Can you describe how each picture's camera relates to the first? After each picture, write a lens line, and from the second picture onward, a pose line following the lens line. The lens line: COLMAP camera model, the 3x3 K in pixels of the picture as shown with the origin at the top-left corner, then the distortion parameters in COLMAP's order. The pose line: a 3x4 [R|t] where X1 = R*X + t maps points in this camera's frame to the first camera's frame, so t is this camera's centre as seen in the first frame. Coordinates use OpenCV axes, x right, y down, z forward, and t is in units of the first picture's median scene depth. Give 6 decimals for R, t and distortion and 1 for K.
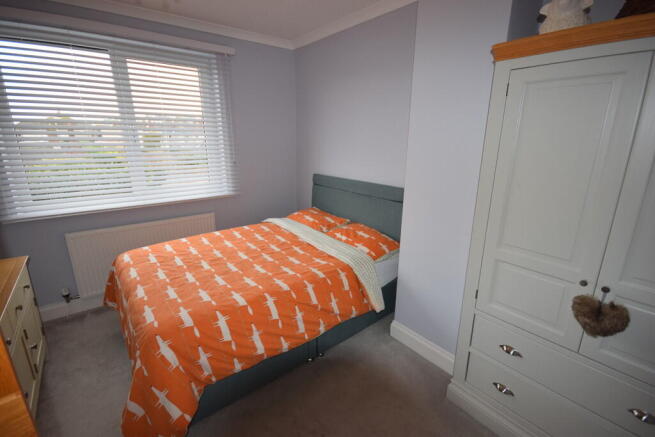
lens RADIAL K [[295.5, 0, 330.7], [0, 295.5, 218.2], [0, 0, 1]] dist [0.000745, -0.000331]
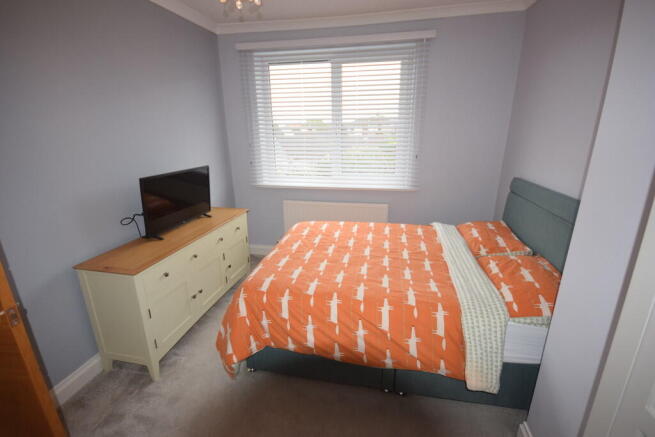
lens RADIAL K [[295.5, 0, 330.7], [0, 295.5, 218.2], [0, 0, 1]] dist [0.000745, -0.000331]
pose [[0.637771, 0.208317, -0.741520, 0.332853], [-0.189495, 0.975577, 0.111089, -0.067258], [0.746552, 0.069665, 0.661670, 0.255493]]
